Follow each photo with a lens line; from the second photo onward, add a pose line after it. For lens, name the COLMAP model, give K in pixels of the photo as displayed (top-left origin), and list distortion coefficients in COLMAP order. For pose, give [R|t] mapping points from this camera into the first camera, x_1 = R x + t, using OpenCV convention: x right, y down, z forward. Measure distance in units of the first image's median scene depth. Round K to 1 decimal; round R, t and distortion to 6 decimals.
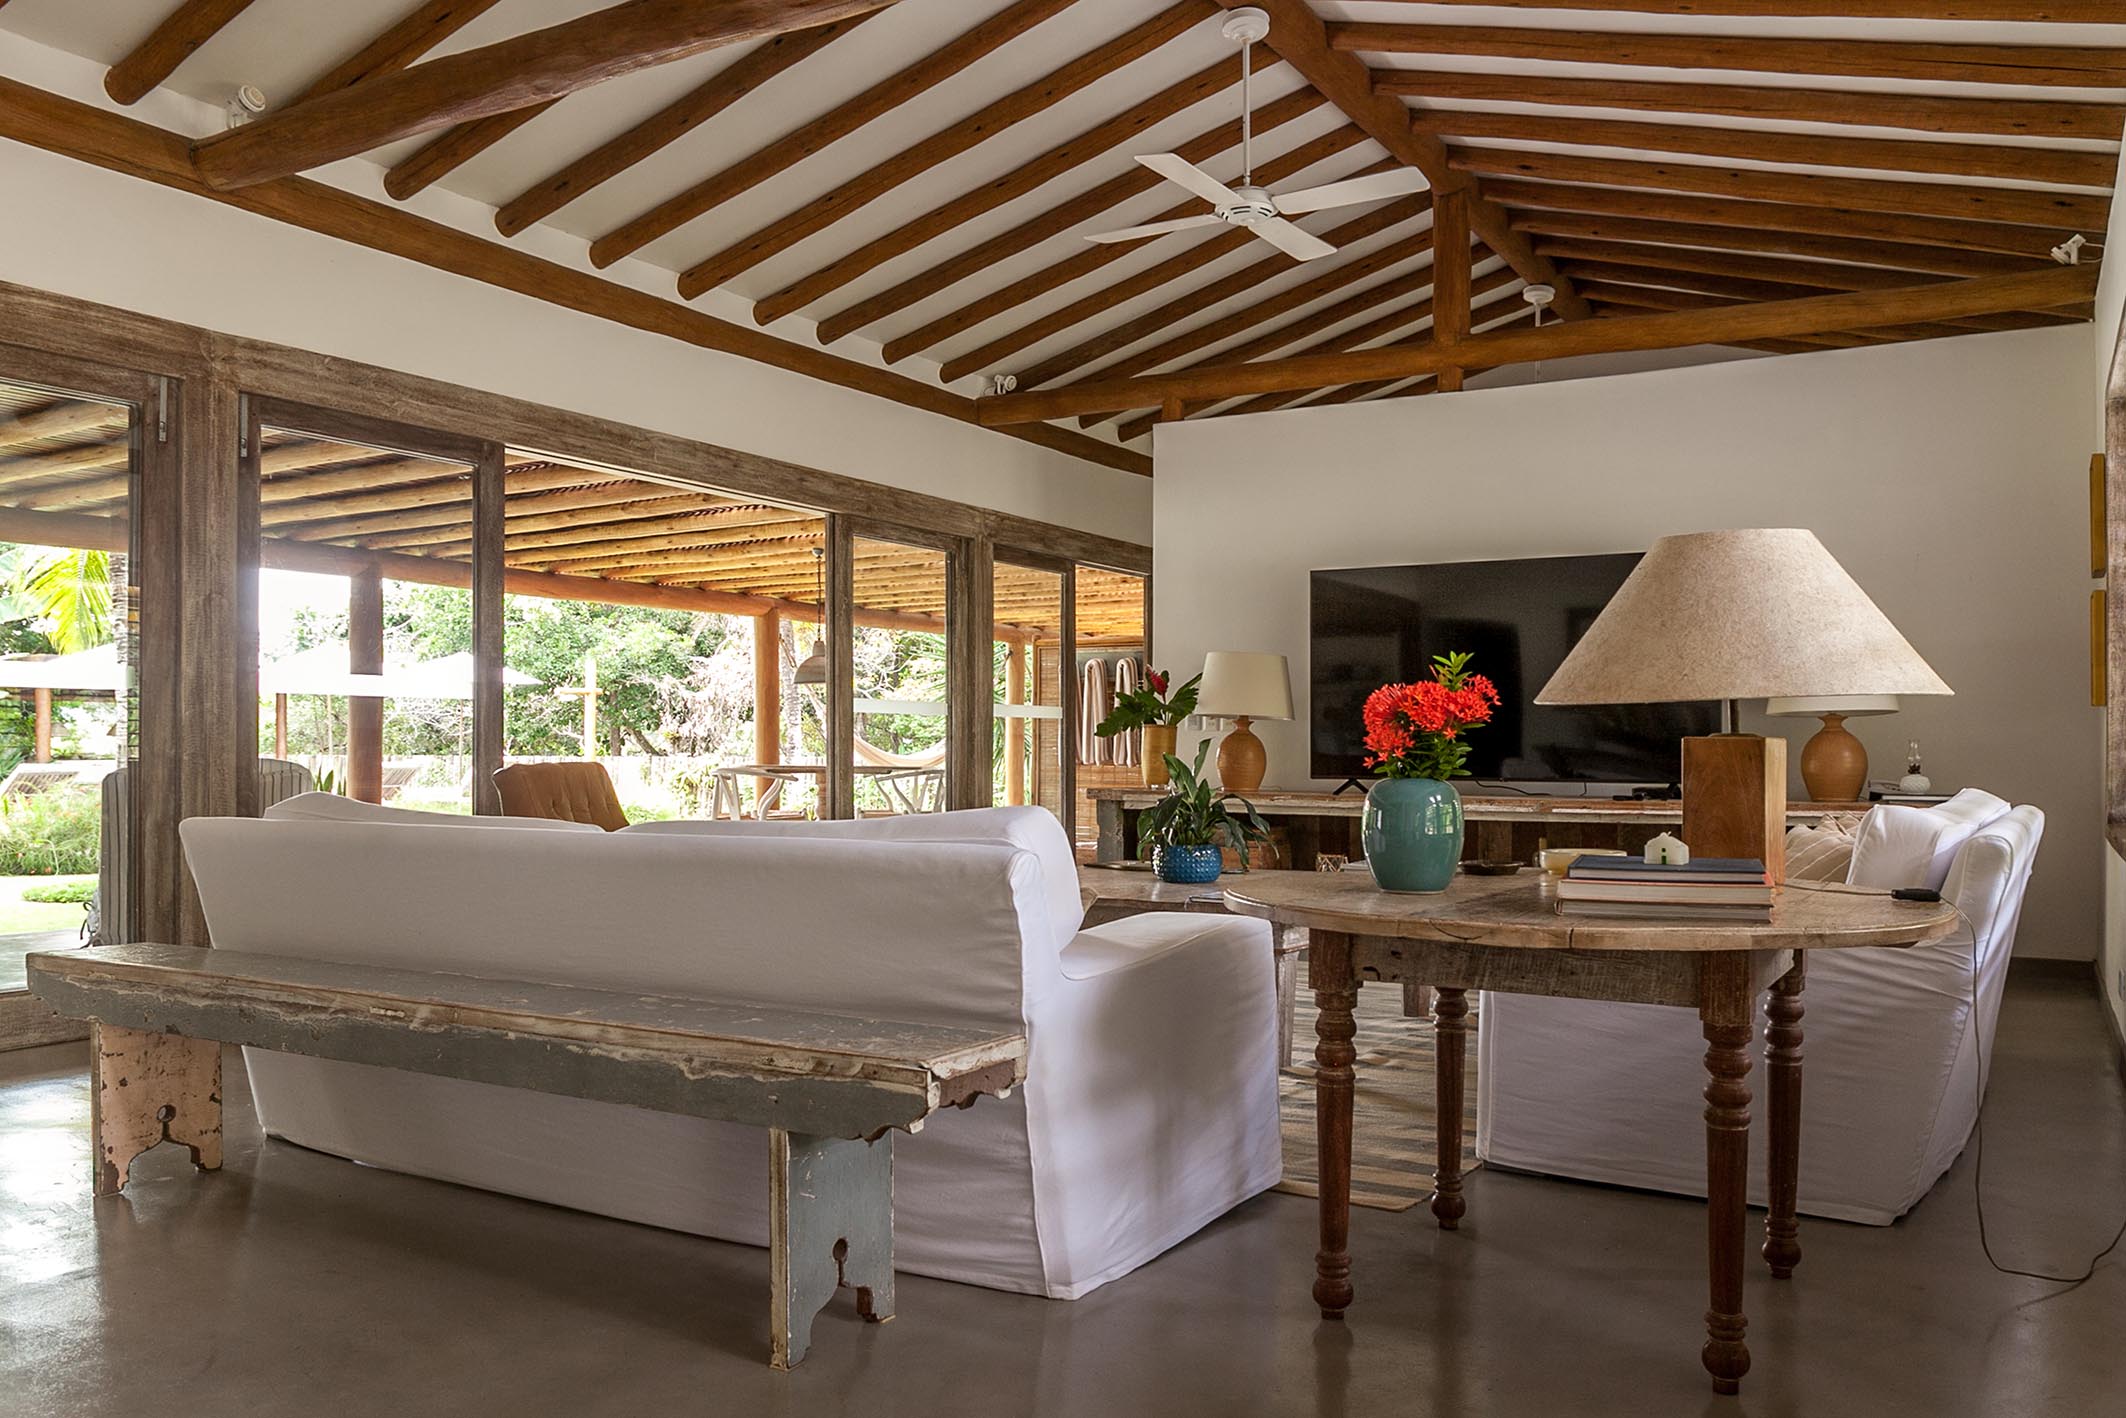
lens RADIAL K [[1525.2, 0, 1072.1], [0, 1525.2, 712.8], [0, 0, 1]] dist [0.005853, 0.001068]
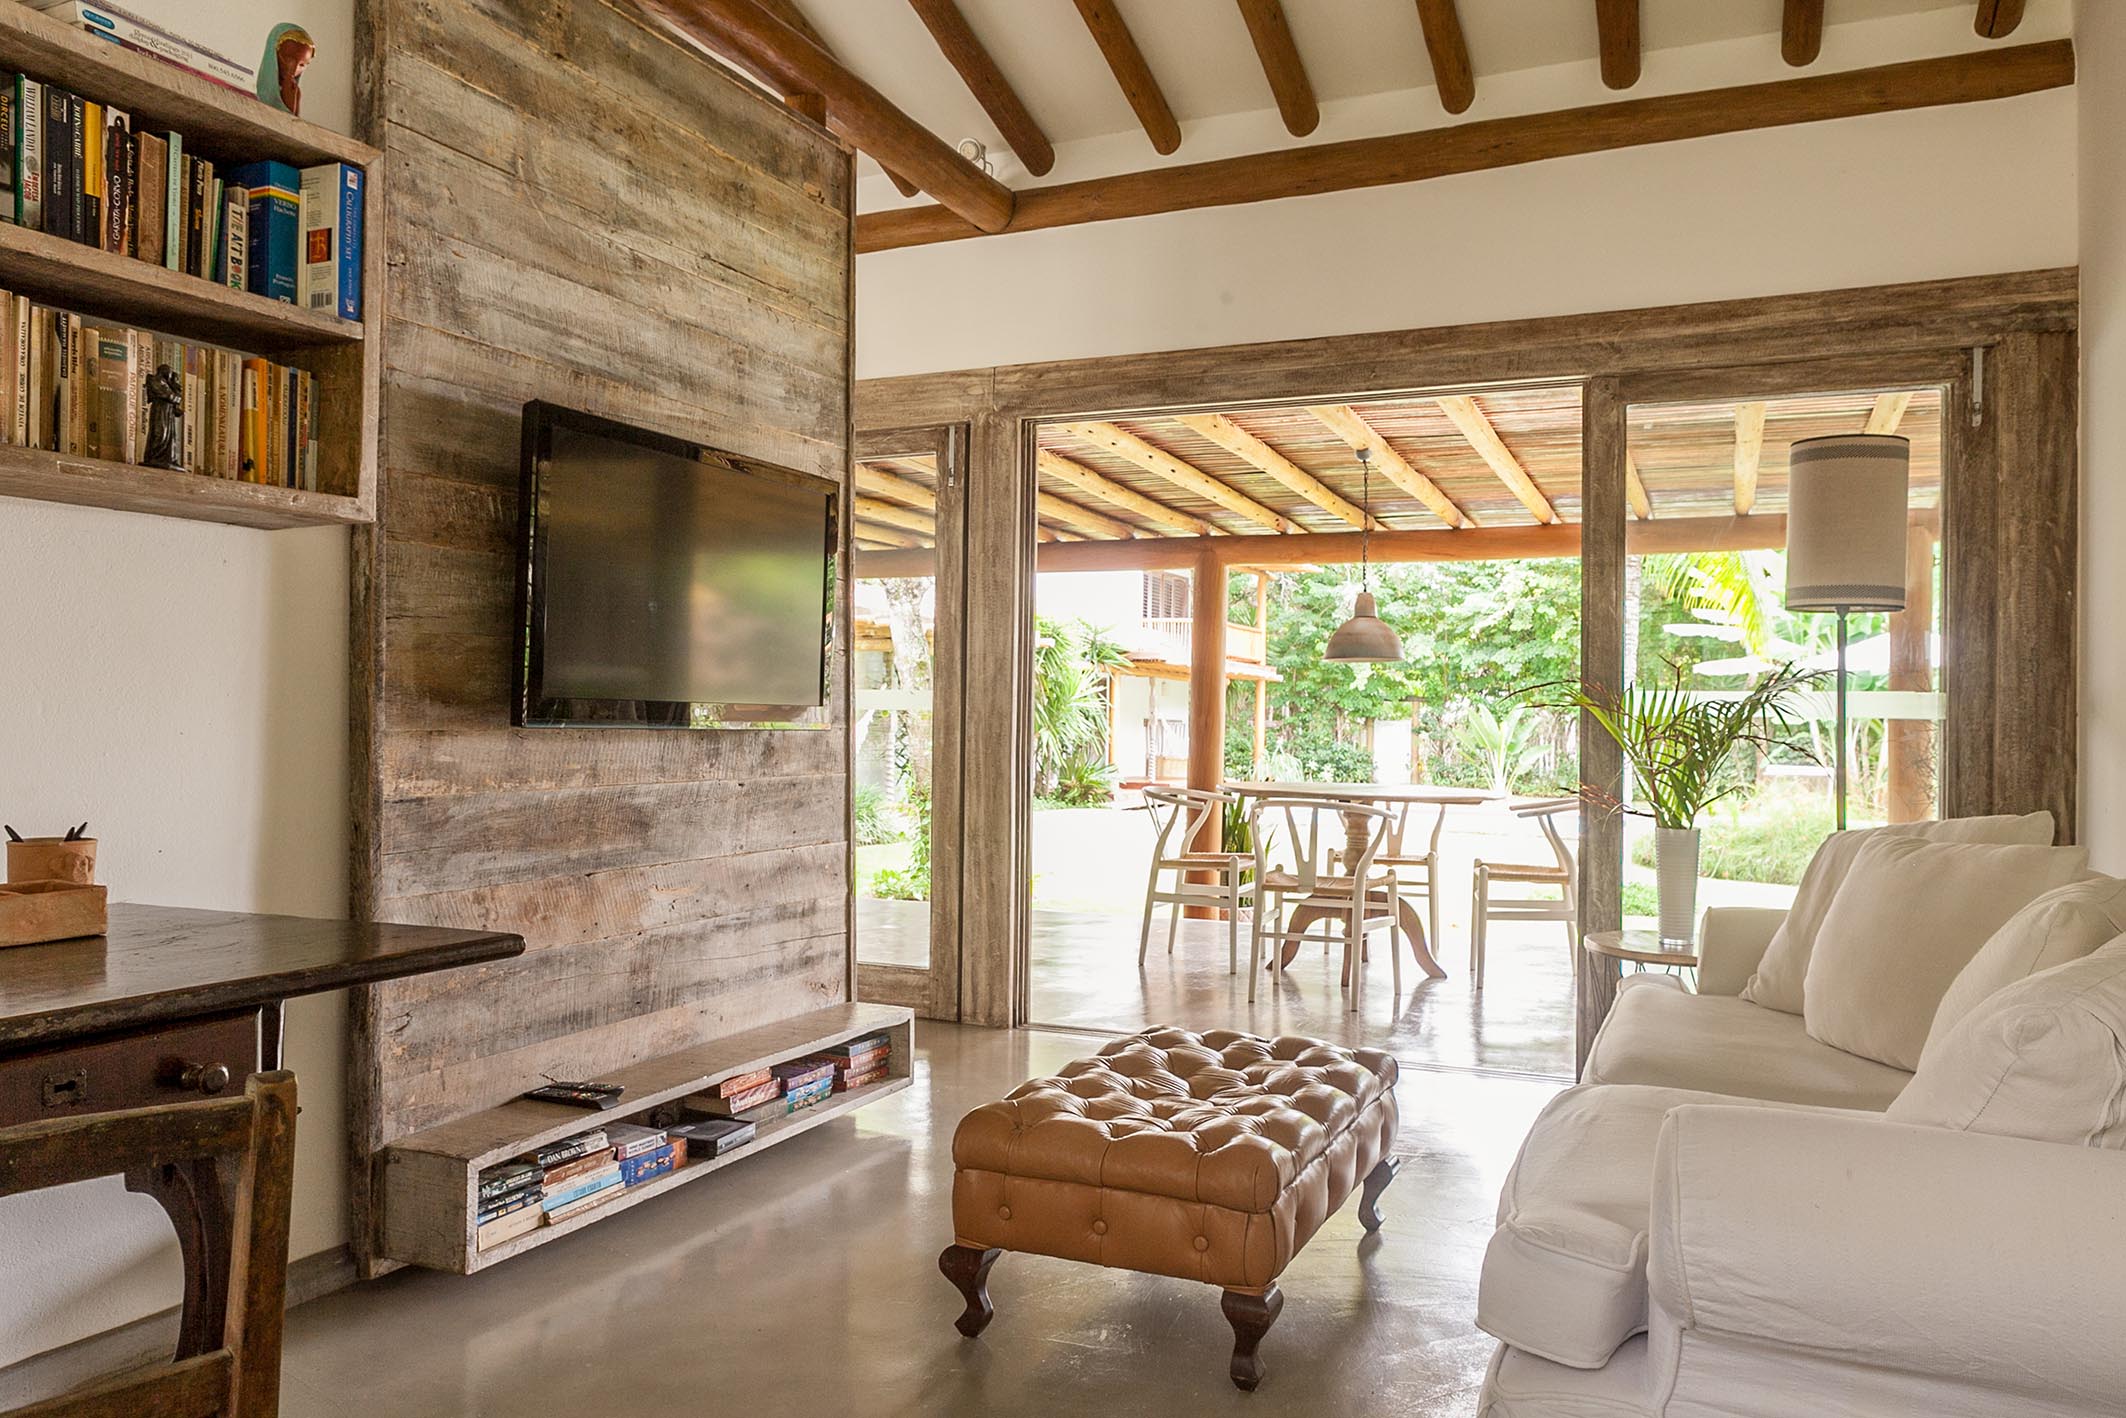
lens RADIAL K [[1525.2, 0, 1064.4], [0, 1525.2, 711.1], [0, 0, 1]] dist [0.005853, 0.001068]
pose [[0.114246, -0.000546, -0.993452, 0.414958], [-0.007325, 0.999972, -0.001392, 0.001224], [0.993425, 0.007436, 0.114239, 0.738422]]
